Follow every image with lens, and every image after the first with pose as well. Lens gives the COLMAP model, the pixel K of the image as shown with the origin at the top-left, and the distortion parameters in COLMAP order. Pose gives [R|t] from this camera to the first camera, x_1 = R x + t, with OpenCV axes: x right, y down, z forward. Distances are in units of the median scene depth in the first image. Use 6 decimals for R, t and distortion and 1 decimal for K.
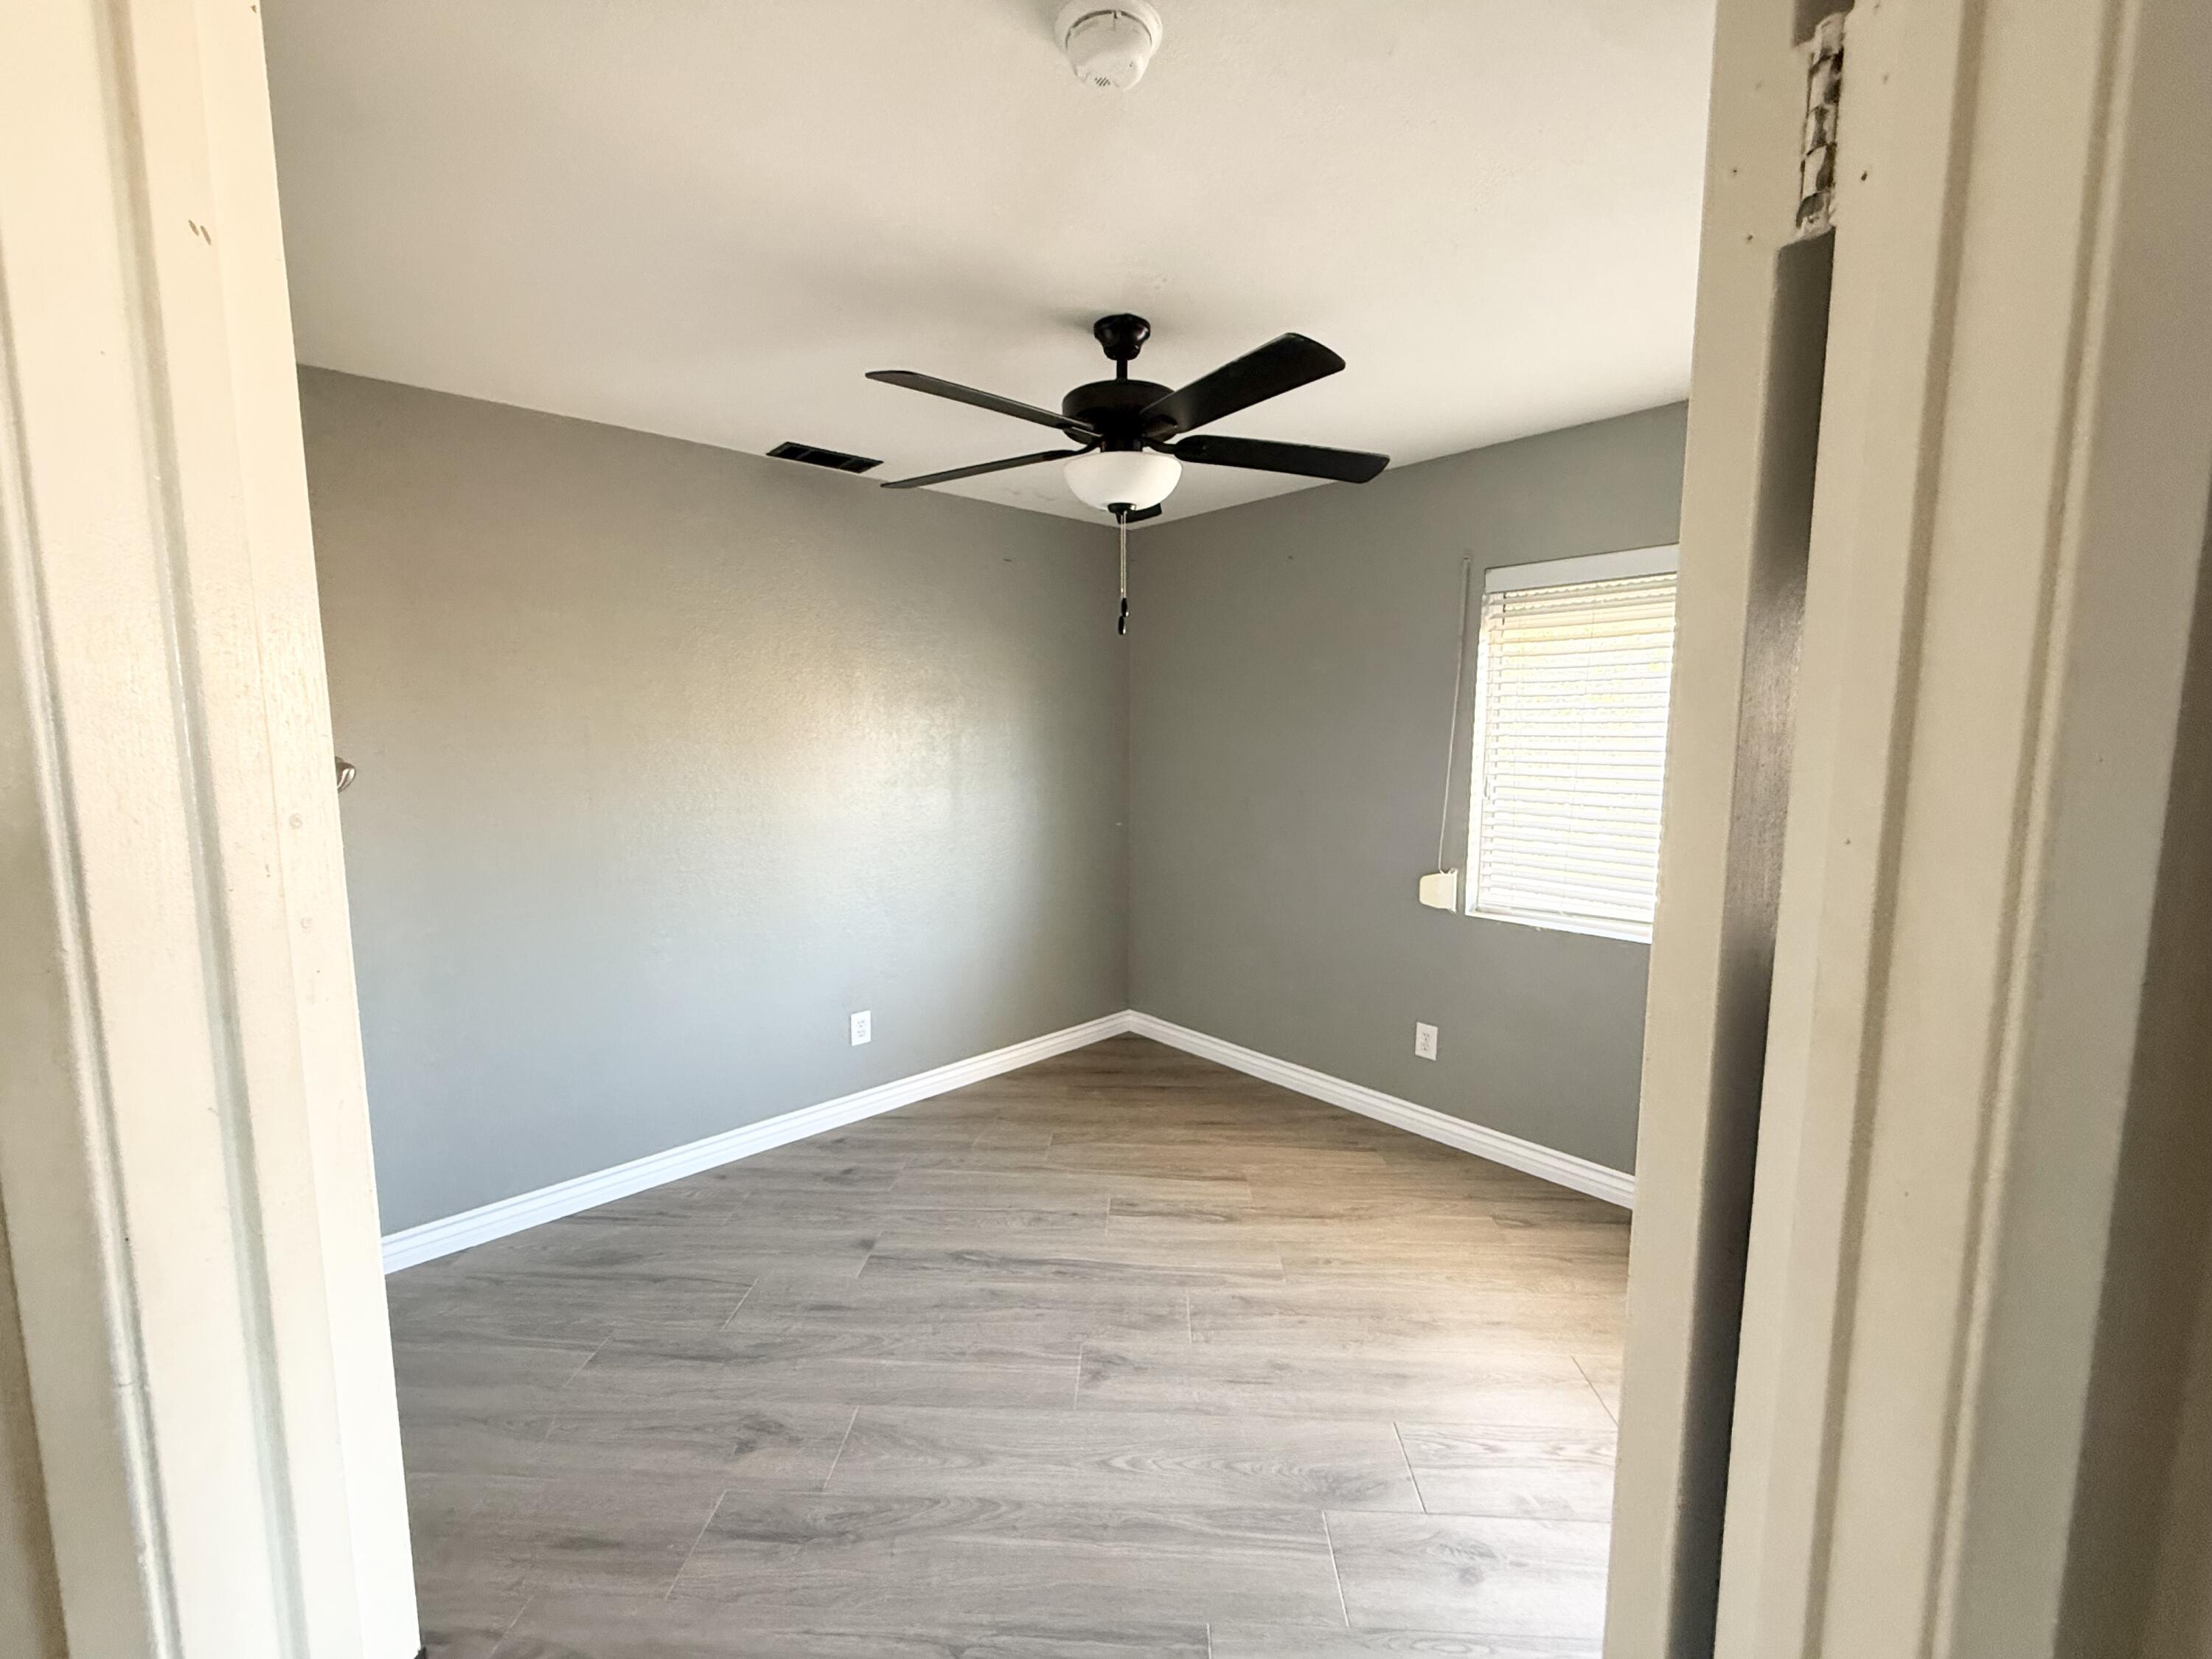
lens RADIAL K [[878.7, 0, 1106.0], [0, 878.7, 827.2], [0, 0, 1]] dist [-0.000417, 0.000092]
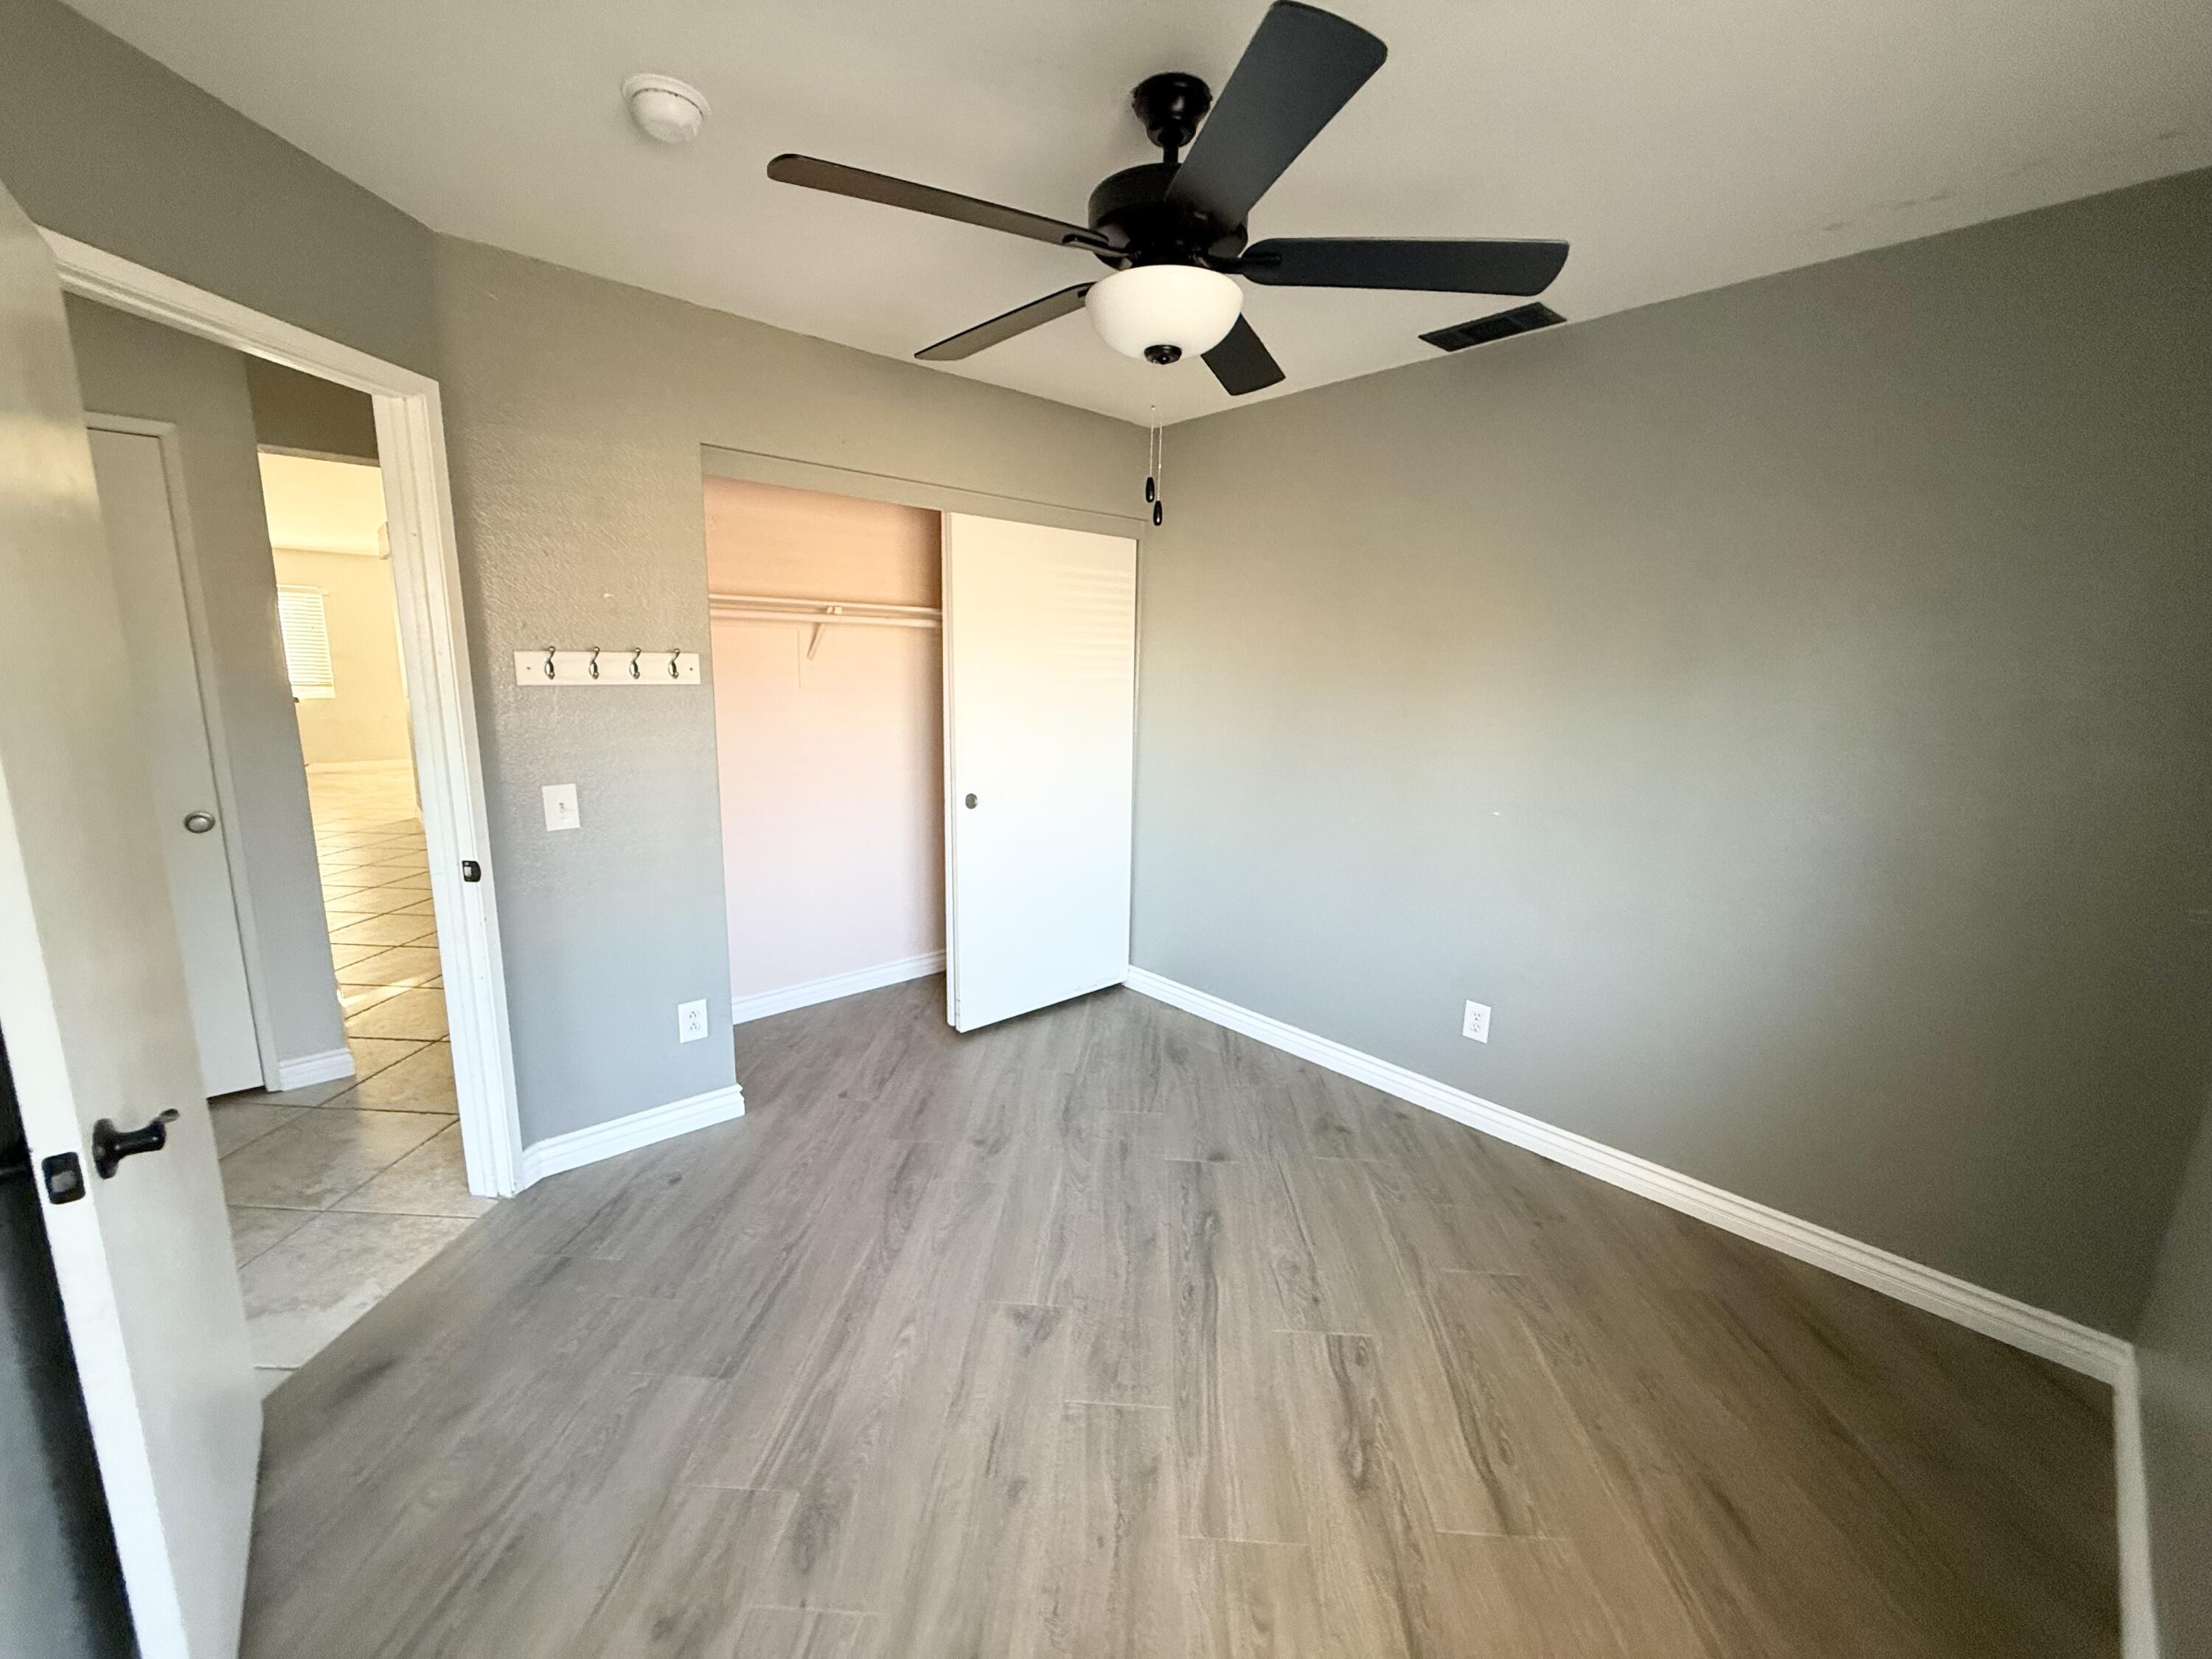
lens RADIAL K [[878.7, 0, 1106.0], [0, 878.7, 827.2], [0, 0, 1]] dist [-0.000417, 0.000092]
pose [[0.000340, 0.187008, -0.982358, 0.737181], [-0.133729, 0.973543, 0.185284, -0.087847], [0.991018, 0.131307, 0.025339, 0.864259]]
